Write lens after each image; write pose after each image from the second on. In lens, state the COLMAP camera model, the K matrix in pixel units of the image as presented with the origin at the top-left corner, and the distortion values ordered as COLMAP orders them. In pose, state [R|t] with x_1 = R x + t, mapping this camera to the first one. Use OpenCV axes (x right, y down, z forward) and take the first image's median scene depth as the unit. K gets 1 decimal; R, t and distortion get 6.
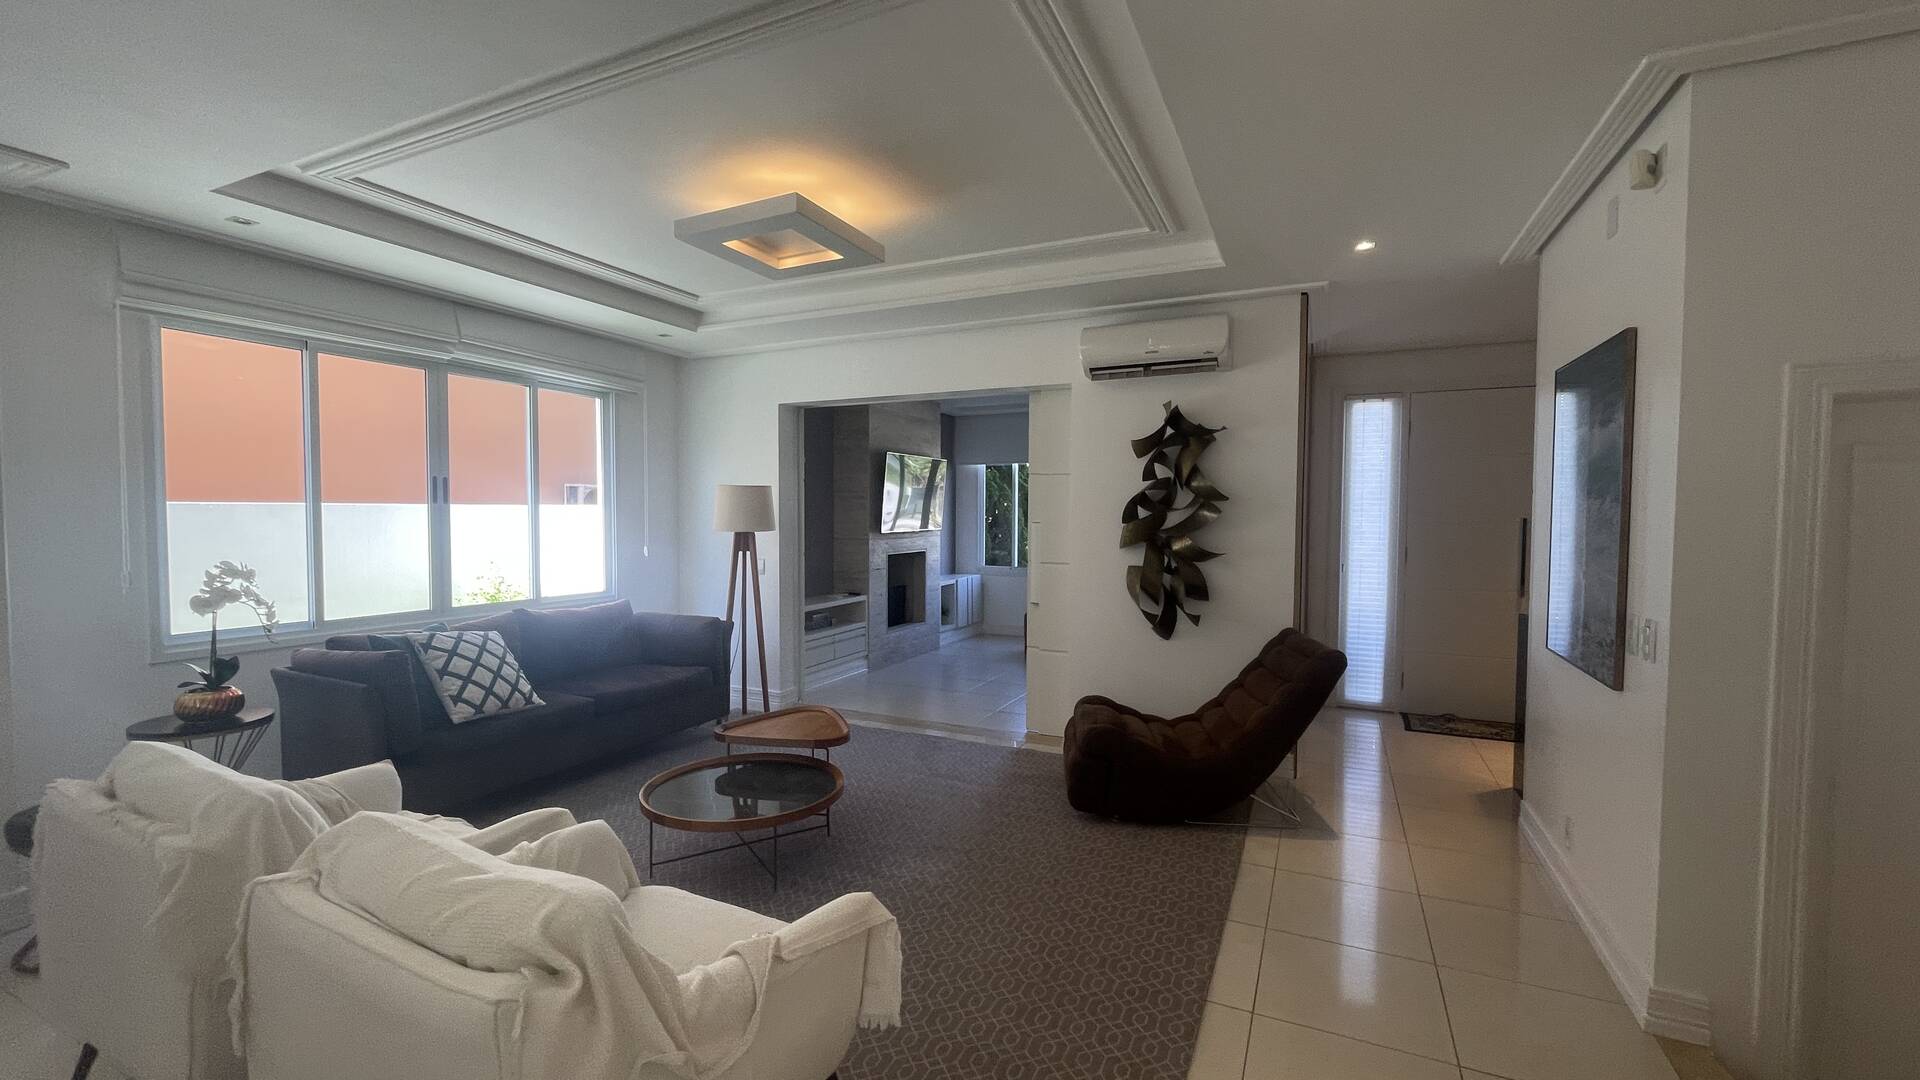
lens RADIAL K [[780.3, 0, 955.7], [0, 780.3, 543.2], [0, 0, 1]] dist [-0.000847, -0.001351]
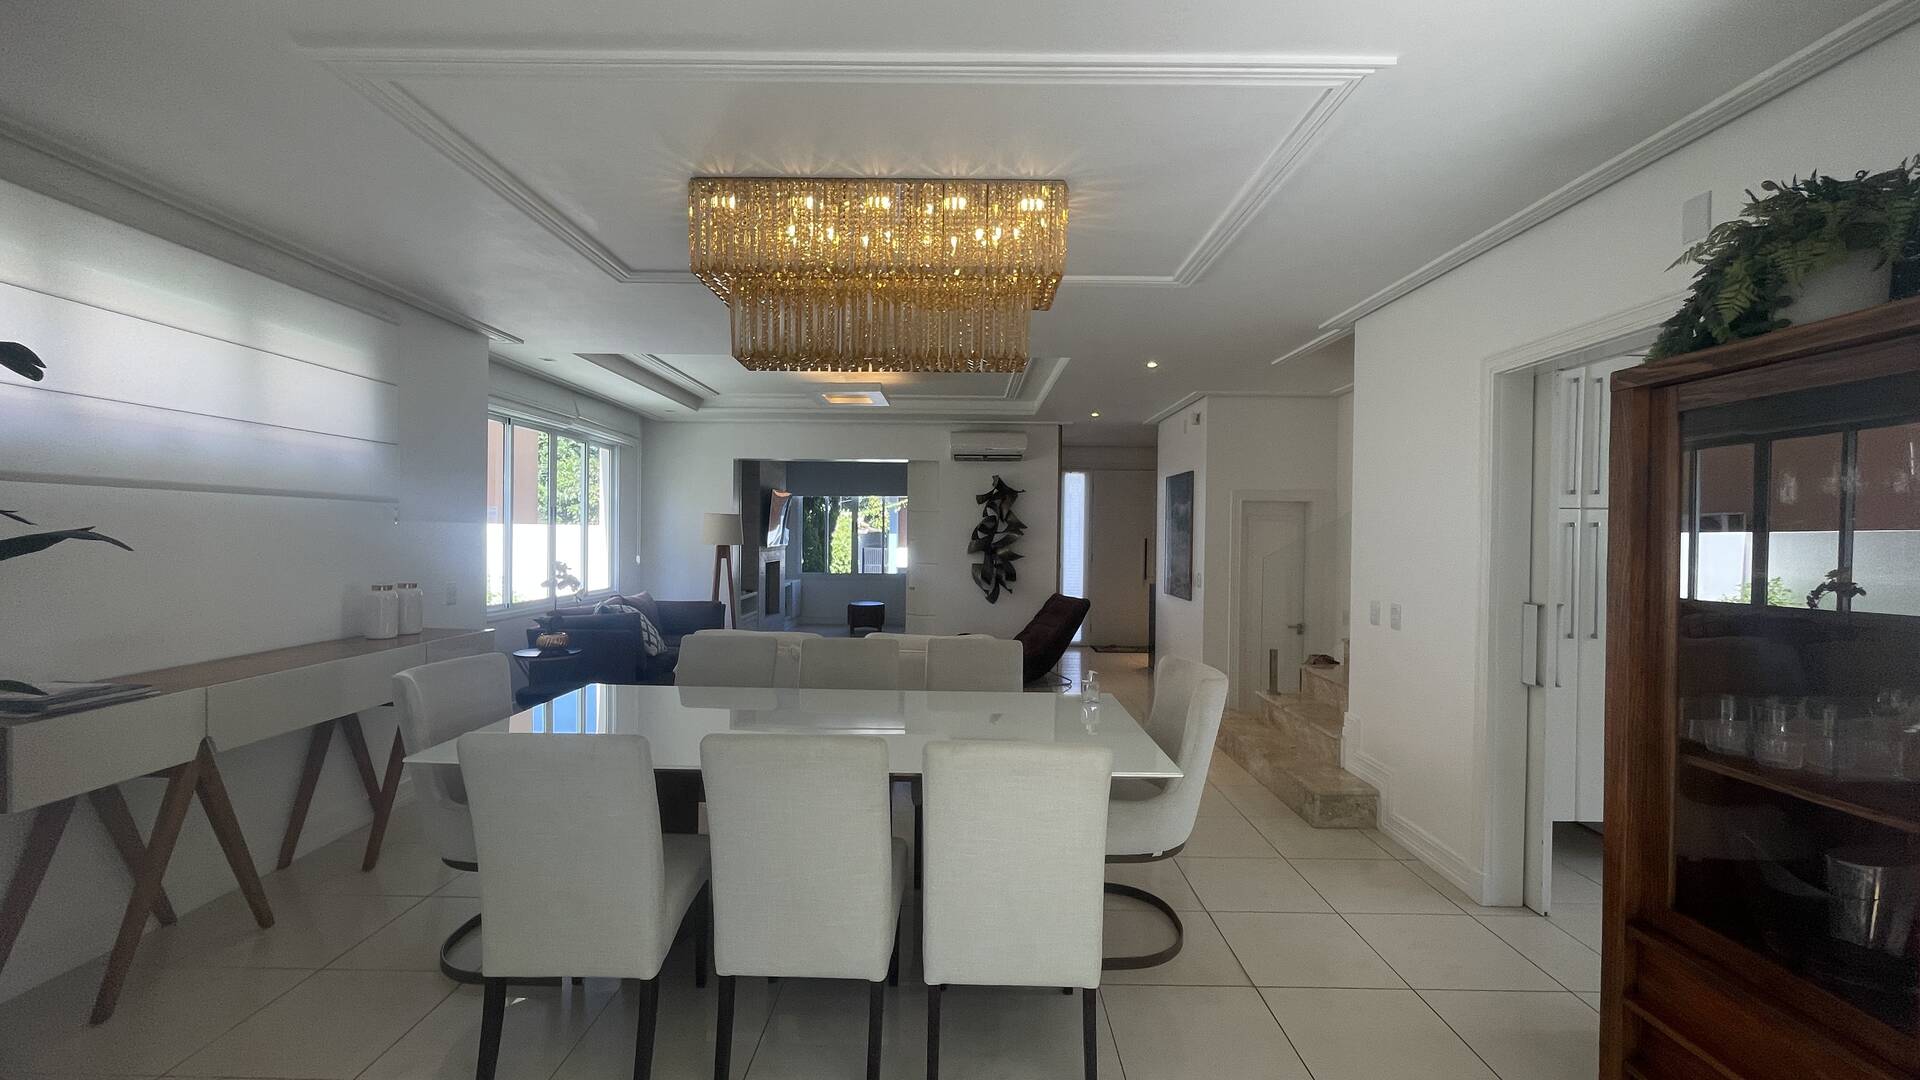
lens RADIAL K [[780.3, 0, 959.8], [0, 780.3, 538.3], [0, 0, 1]] dist [-0.000847, -0.001351]
pose [[0.905829, 0.004190, 0.423624, -0.592980], [0.008521, 0.999569, -0.028108, 0.021338], [-0.423559, 0.029070, 0.905402, -0.650003]]
